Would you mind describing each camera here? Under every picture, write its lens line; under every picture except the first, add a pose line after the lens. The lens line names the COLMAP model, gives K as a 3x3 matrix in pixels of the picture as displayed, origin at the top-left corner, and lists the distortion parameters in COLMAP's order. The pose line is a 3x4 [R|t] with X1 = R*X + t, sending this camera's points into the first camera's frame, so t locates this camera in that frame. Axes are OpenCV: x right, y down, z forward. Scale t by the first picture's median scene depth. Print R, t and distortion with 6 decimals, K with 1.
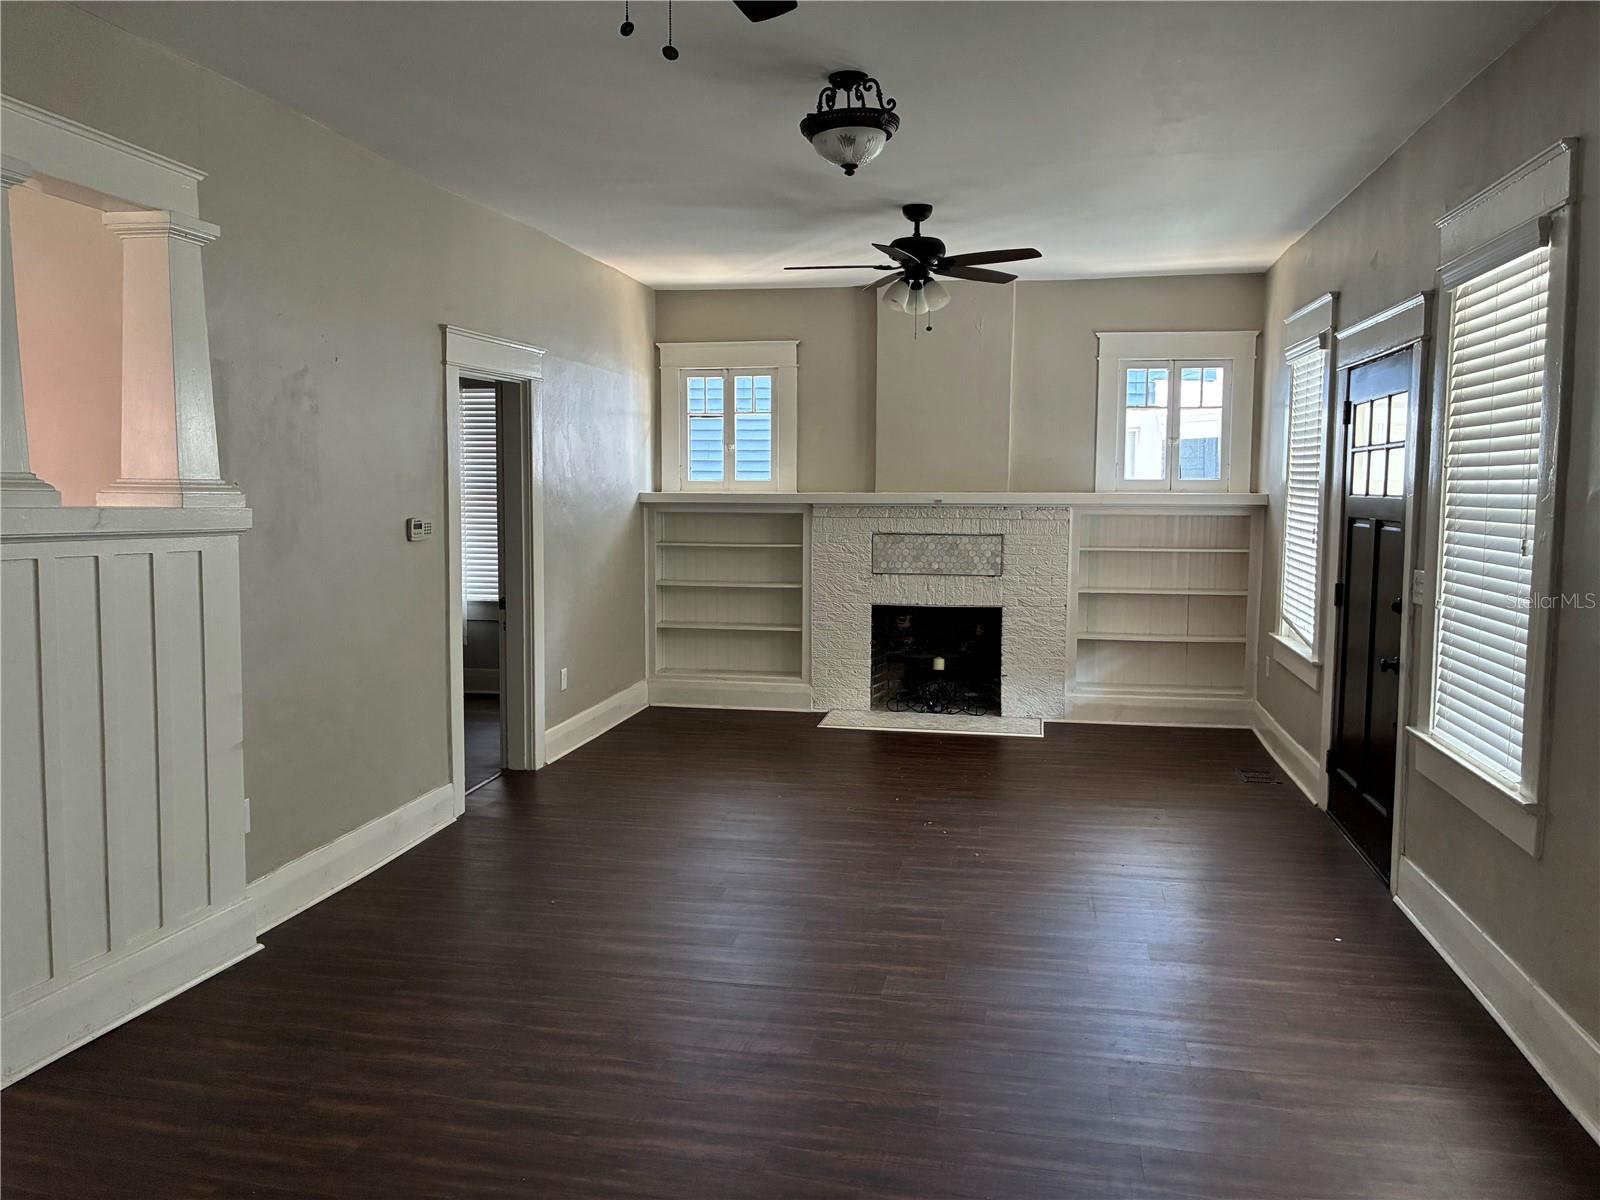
lens RADIAL K [[1209.7, 0, 806.7], [0, 1209.7, 591.4], [0, 0, 1]] dist [0.018258, -0.012449]
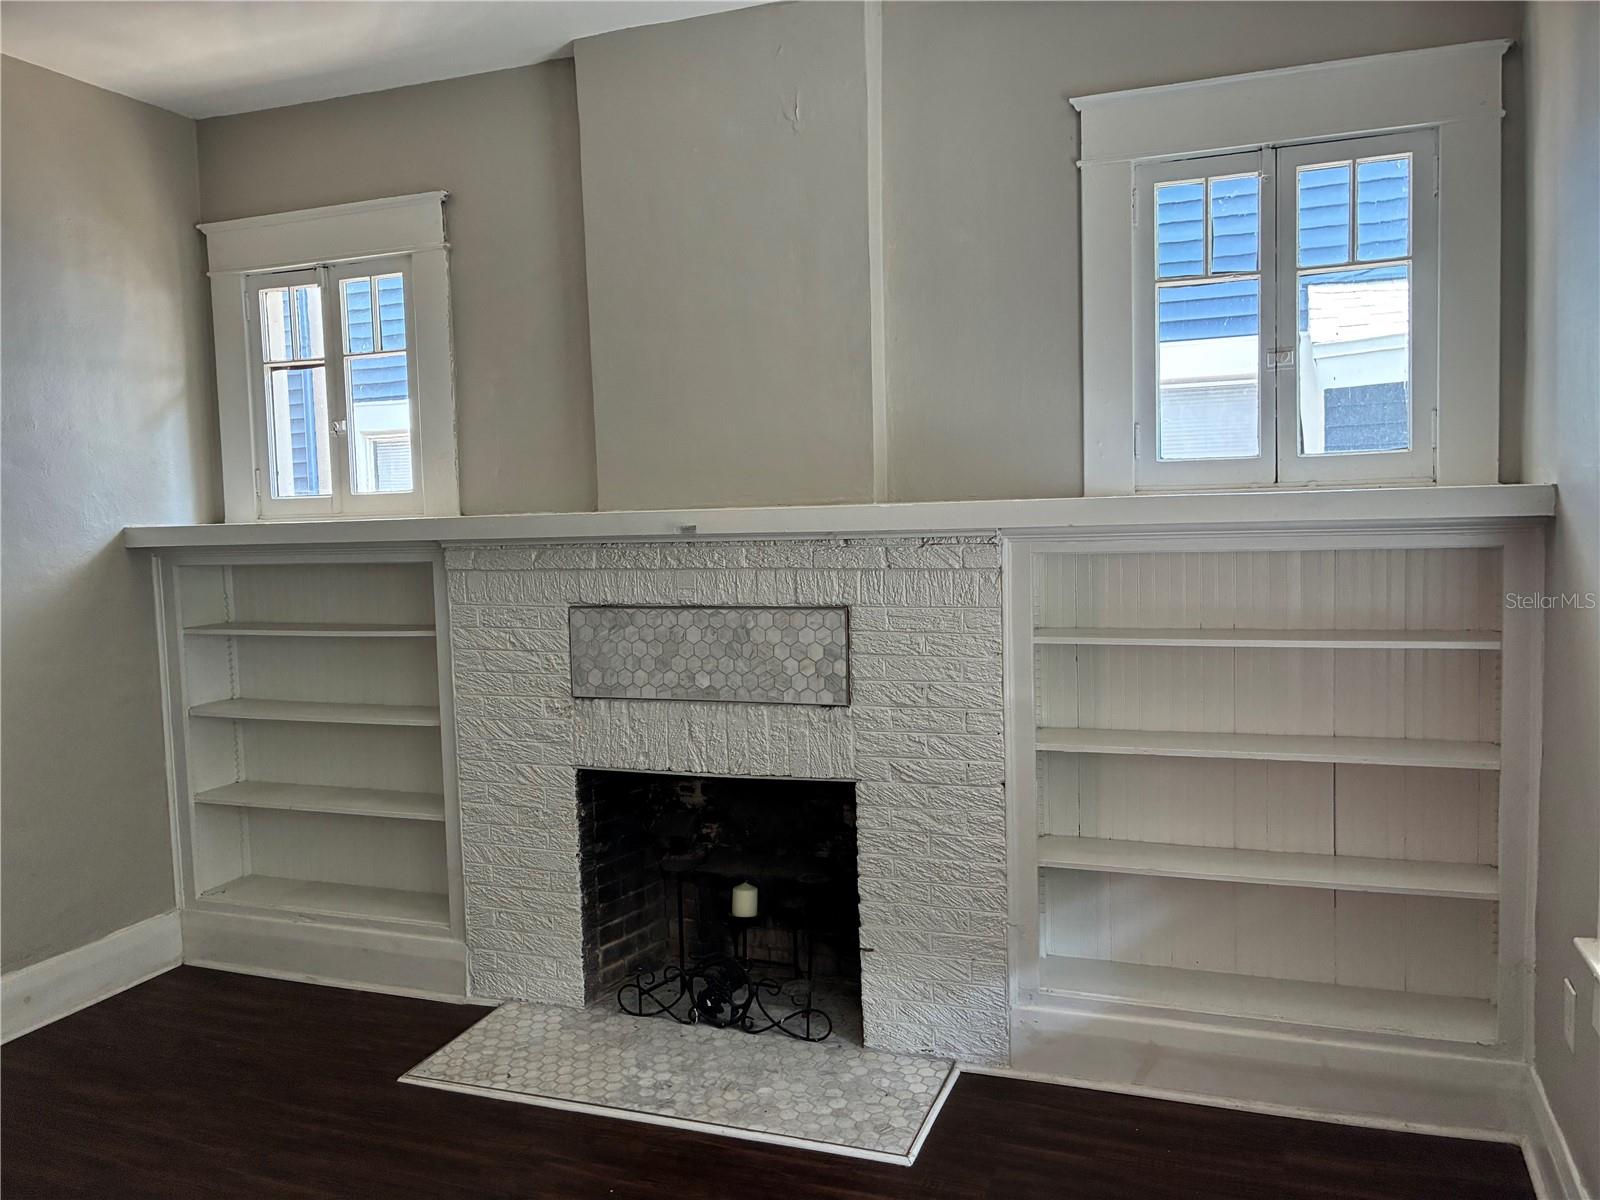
lens RADIAL K [[1249.1, 0, 796.4], [0, 1249.1, 591.9], [0, 0, 1]] dist [0.080393, -0.123695]
pose [[0.986175, -0.016362, -0.164900, 0.211276], [0.011446, 0.999463, -0.030716, -0.038421], [0.165314, 0.028404, 0.985832, 0.569273]]
